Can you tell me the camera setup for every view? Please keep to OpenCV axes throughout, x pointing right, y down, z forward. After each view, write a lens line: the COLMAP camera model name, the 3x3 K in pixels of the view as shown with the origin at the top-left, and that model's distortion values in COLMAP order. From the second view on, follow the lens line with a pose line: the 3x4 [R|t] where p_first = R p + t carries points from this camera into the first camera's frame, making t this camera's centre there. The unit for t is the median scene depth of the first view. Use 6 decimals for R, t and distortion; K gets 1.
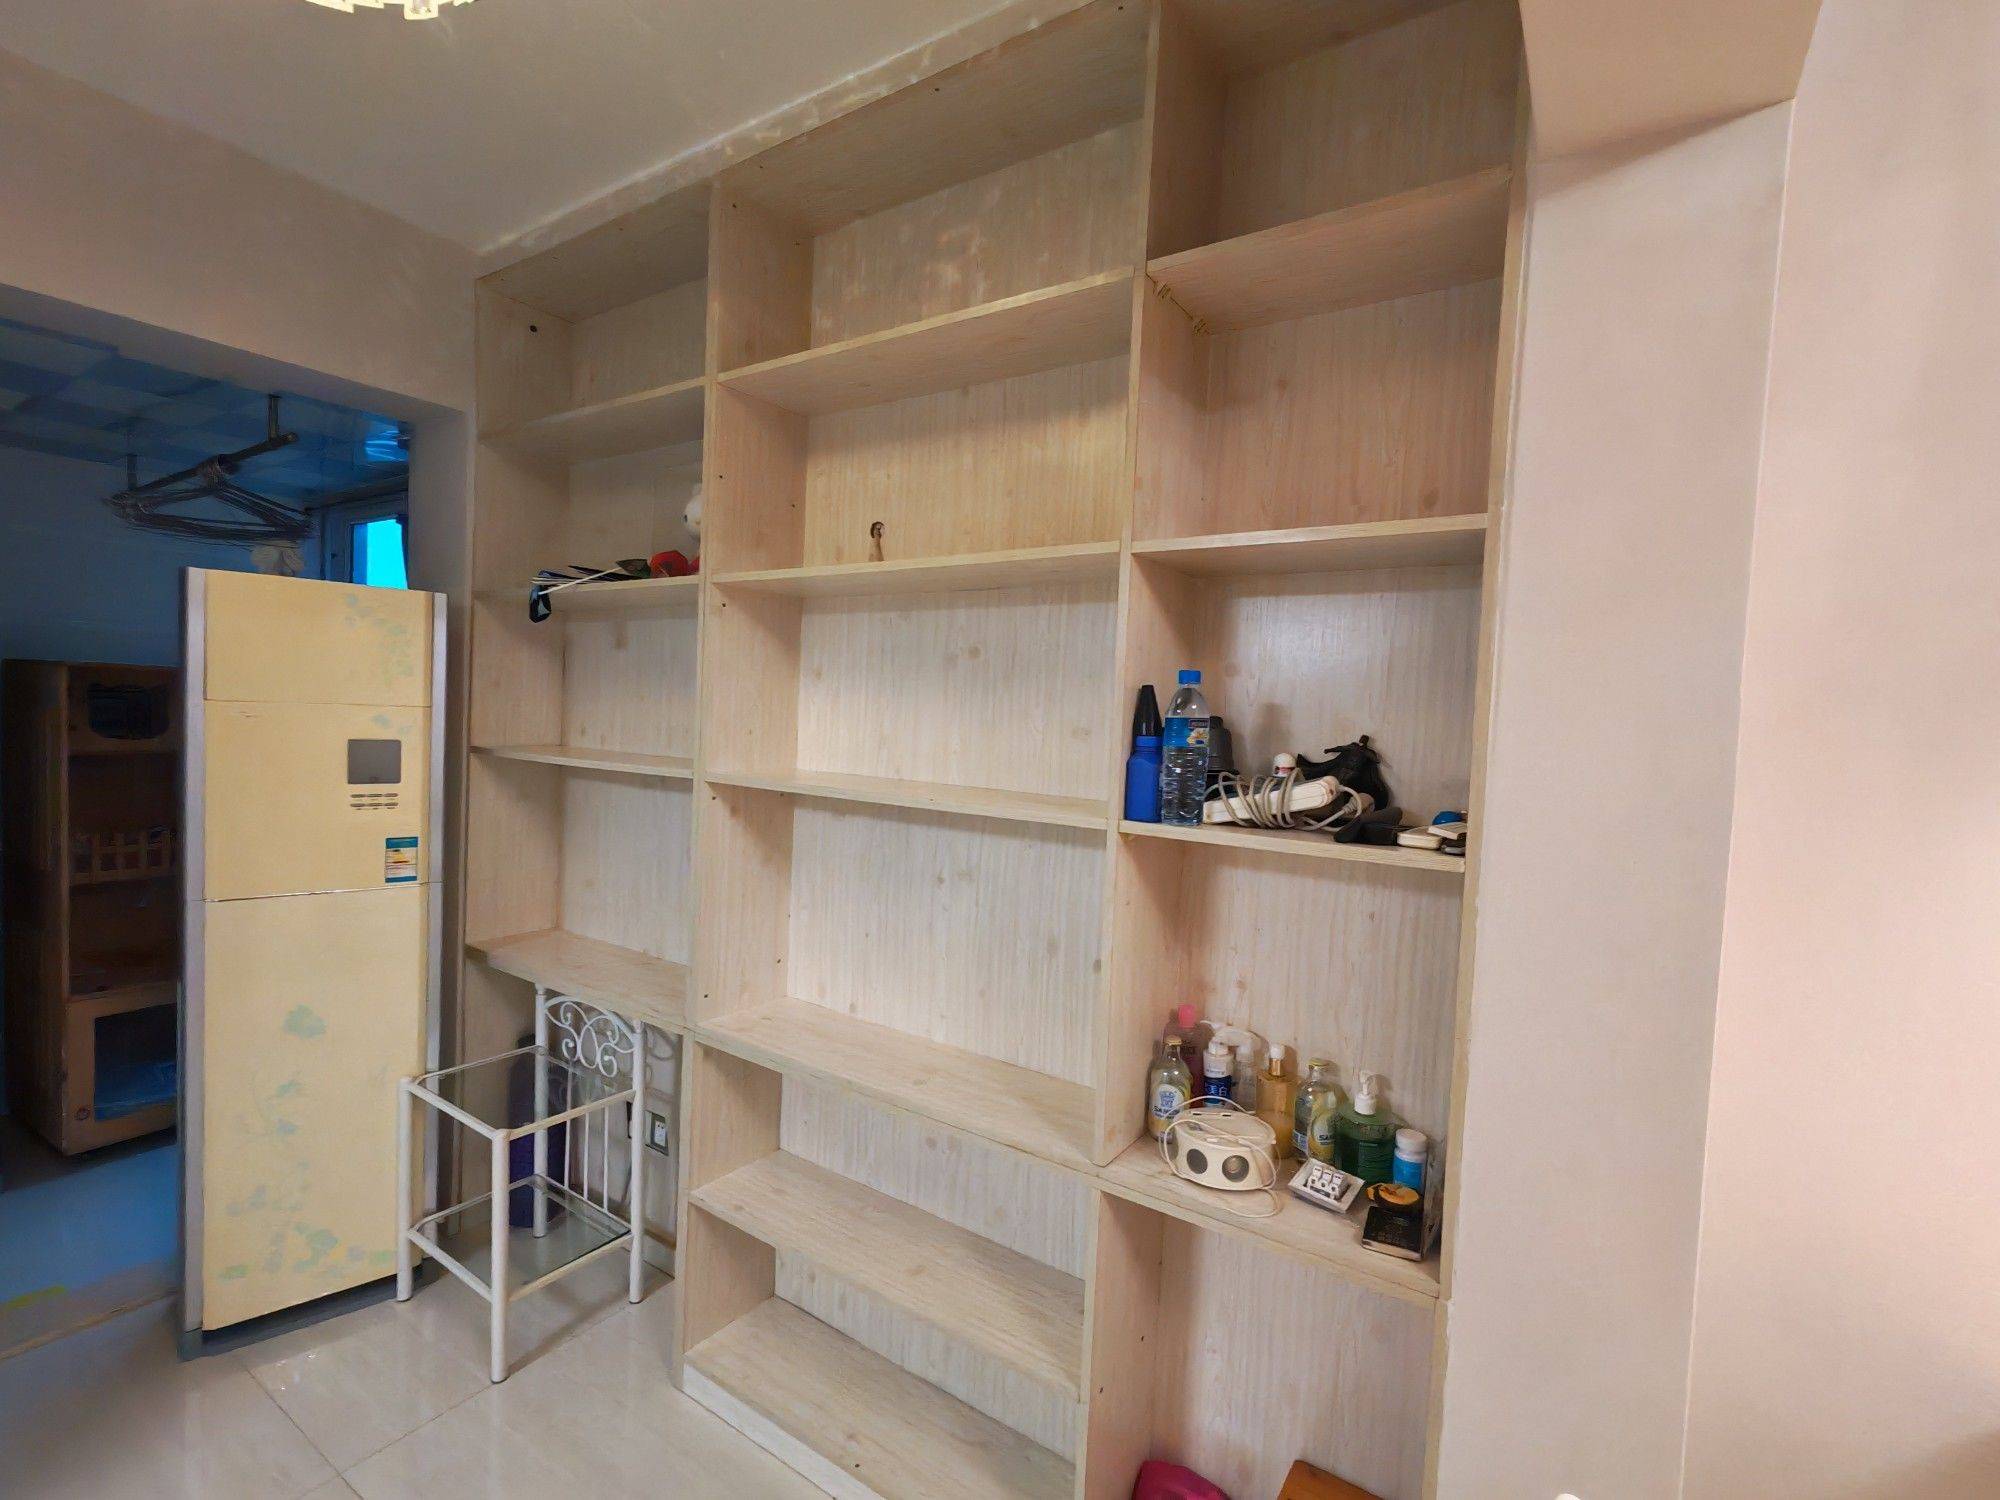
lens RADIAL K [[917.0, 0, 998.2], [0, 917.0, 760.0], [0, 0, 1]] dist [0.001028, 0.001773]
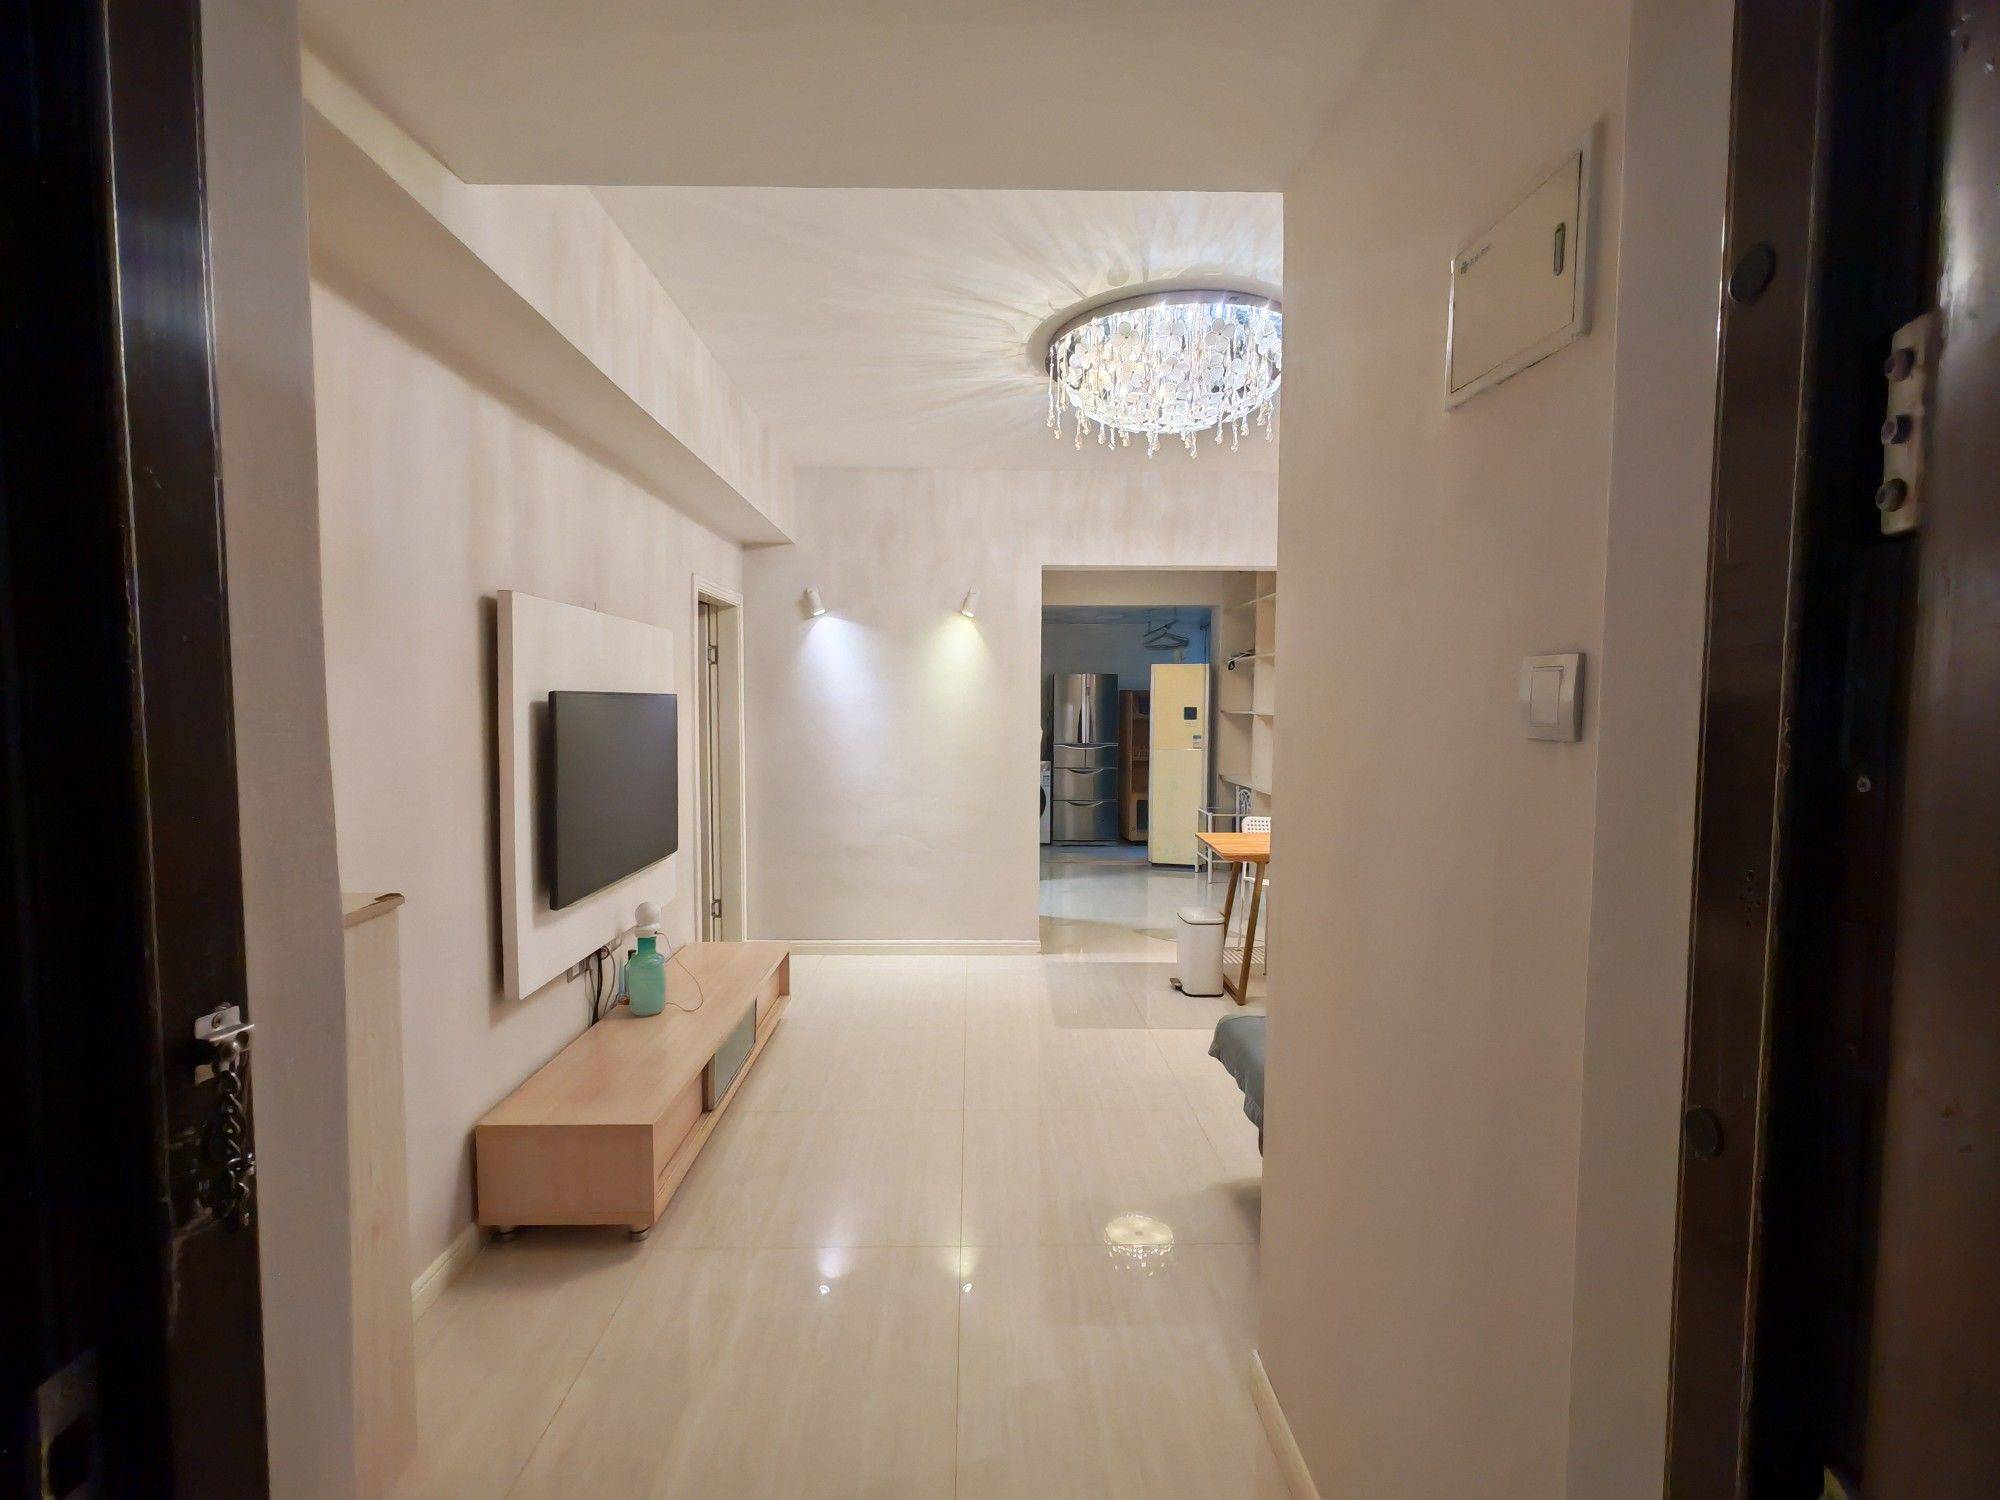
lens RADIAL K [[917.0, 0, 984.7], [0, 917.0, 756.4], [0, 0, 1]] dist [0.001028, 0.001773]
pose [[0.565401, 0.009584, -0.824760, 1.862557], [-0.021216, 0.999771, -0.002927, 0.204062], [0.824543, 0.019153, 0.565475, -1.718556]]
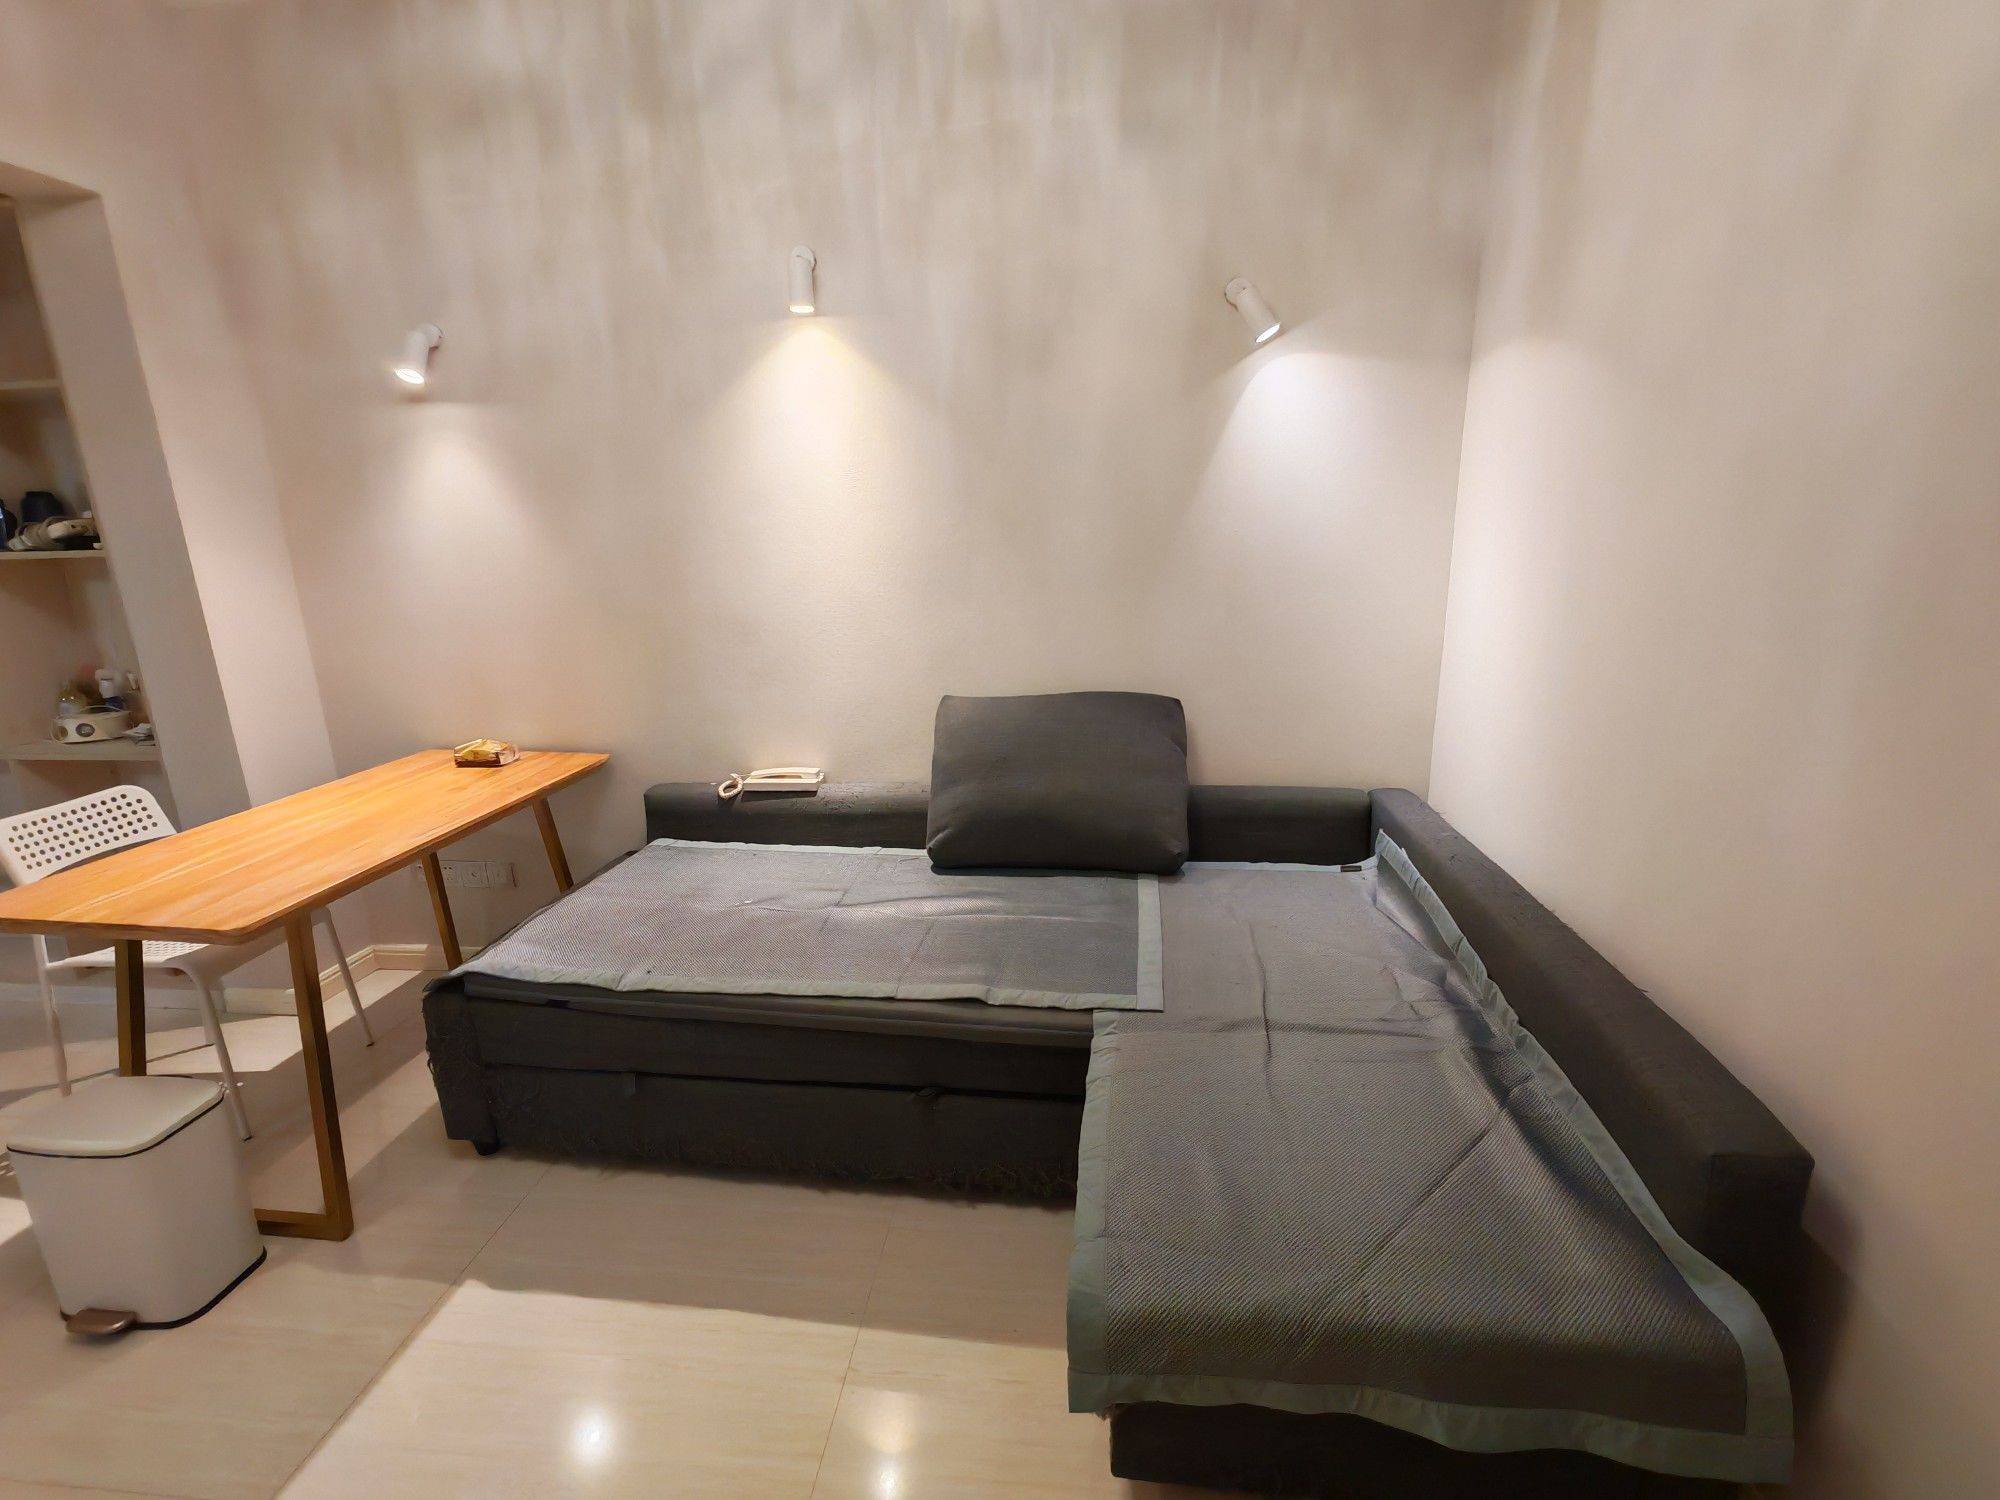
lens RADIAL K [[917.0, 0, 991.6], [0, 917.0, 758.6], [0, 0, 1]] dist [0.001028, 0.001773]
pose [[0.886256, -0.175163, 0.428799, 0.730614], [0.083129, 0.970857, 0.224779, 0.147293], [-0.455676, -0.163566, 0.874989, -1.044218]]
